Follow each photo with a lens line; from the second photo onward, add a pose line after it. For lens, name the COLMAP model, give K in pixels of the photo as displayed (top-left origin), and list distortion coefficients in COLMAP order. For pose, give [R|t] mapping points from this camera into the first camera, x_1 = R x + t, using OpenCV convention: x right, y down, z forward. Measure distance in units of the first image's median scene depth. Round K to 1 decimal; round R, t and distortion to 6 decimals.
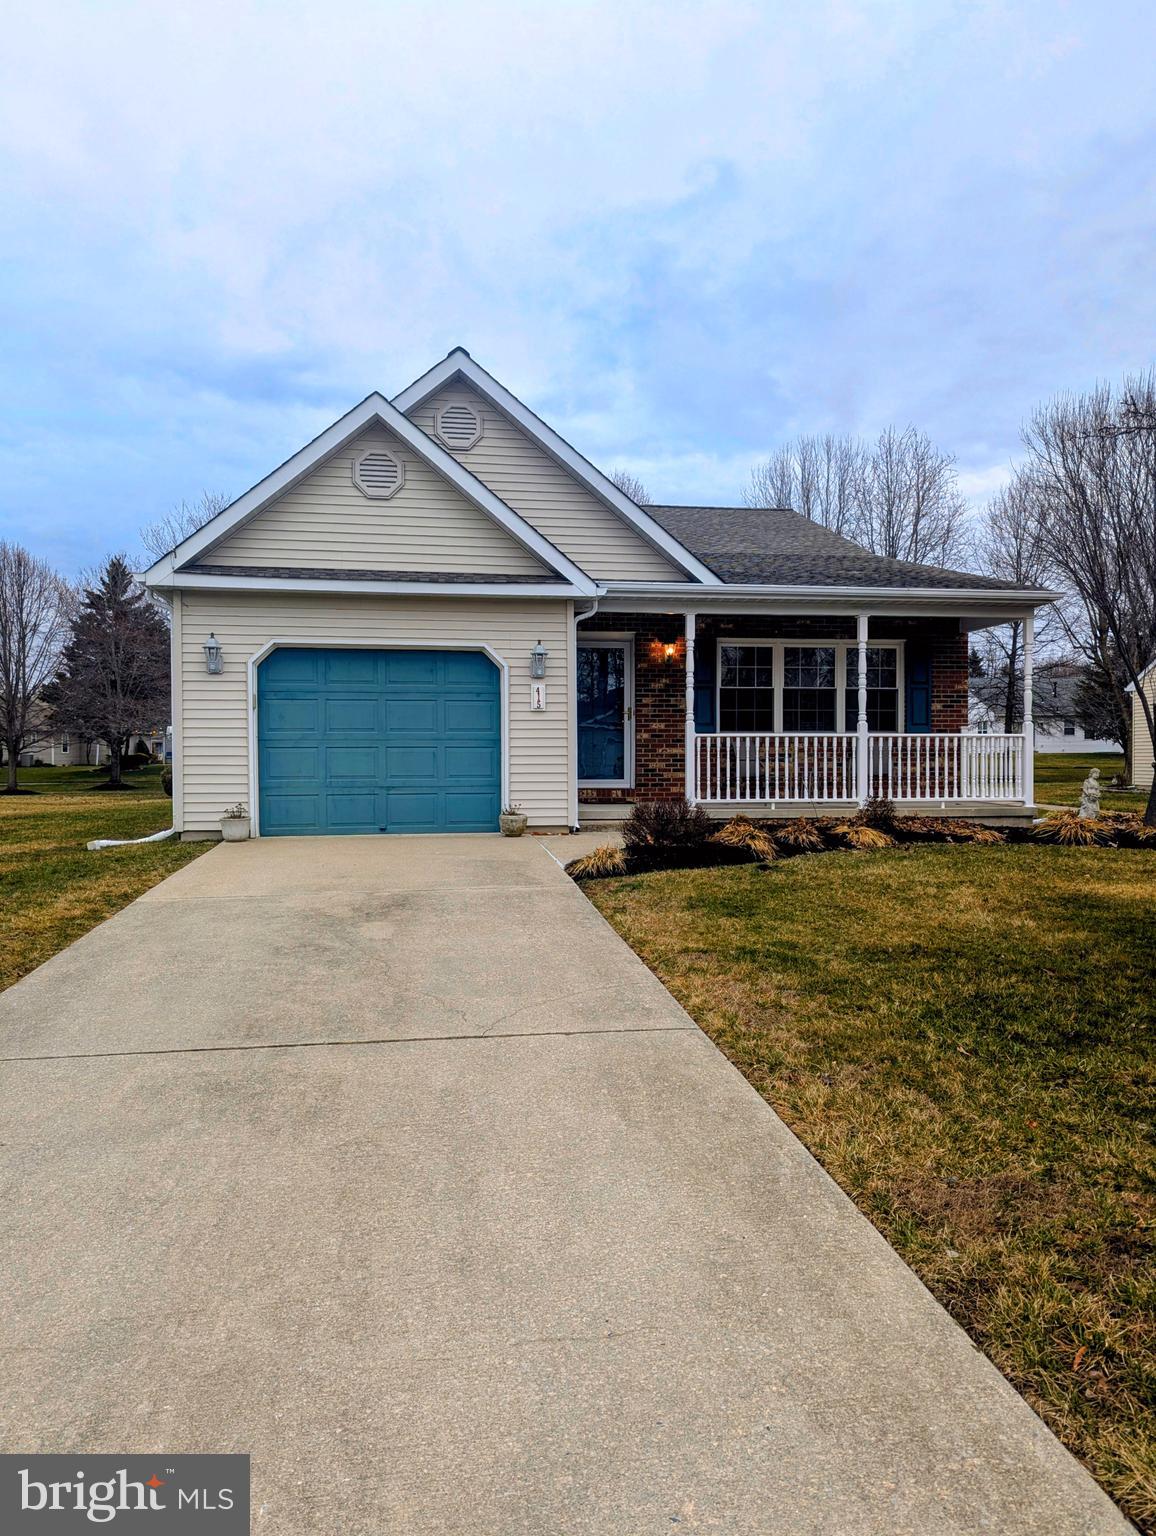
lens RADIAL K [[1113.3, 0, 578.0], [0, 1113.3, 768.0], [0, 0, 1]] dist [0.051619, -0.049451]
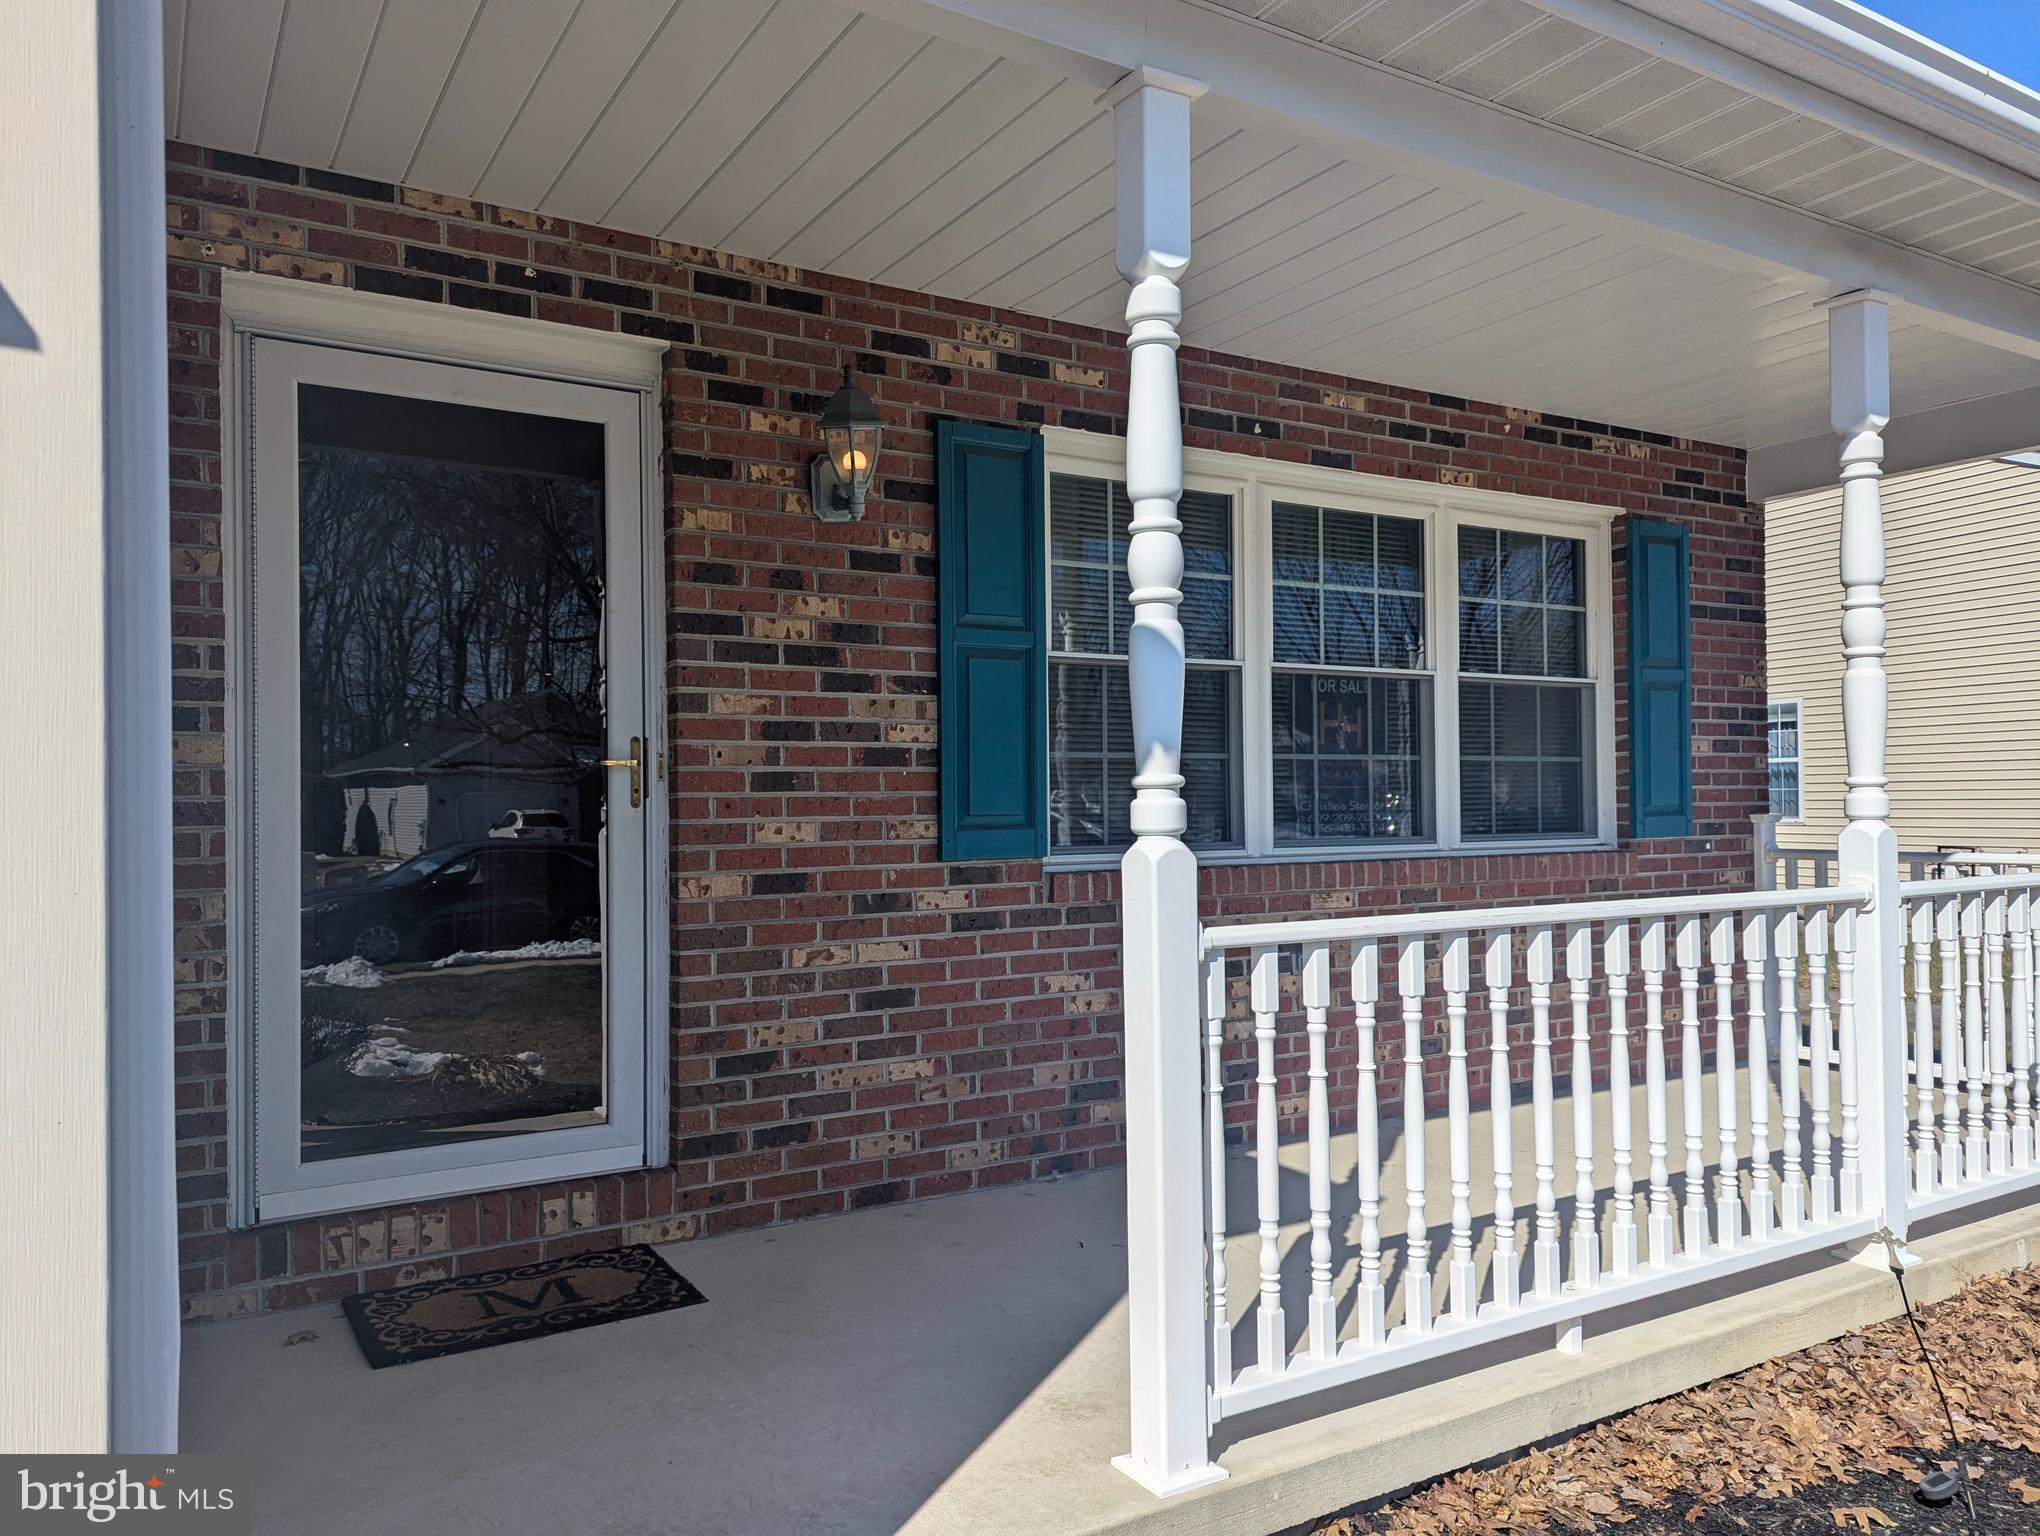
lens RADIAL K [[1478.5, 0, 1034.0], [0, 1478.5, 782.7], [0, 0, 1]] dist [0.051619, -0.049451]
pose [[0.924929, -0.001600, 0.380135, 0.012700], [0.012827, 0.999553, -0.027002, -0.038991], [-0.379922, 0.029851, 0.924537, 0.741051]]
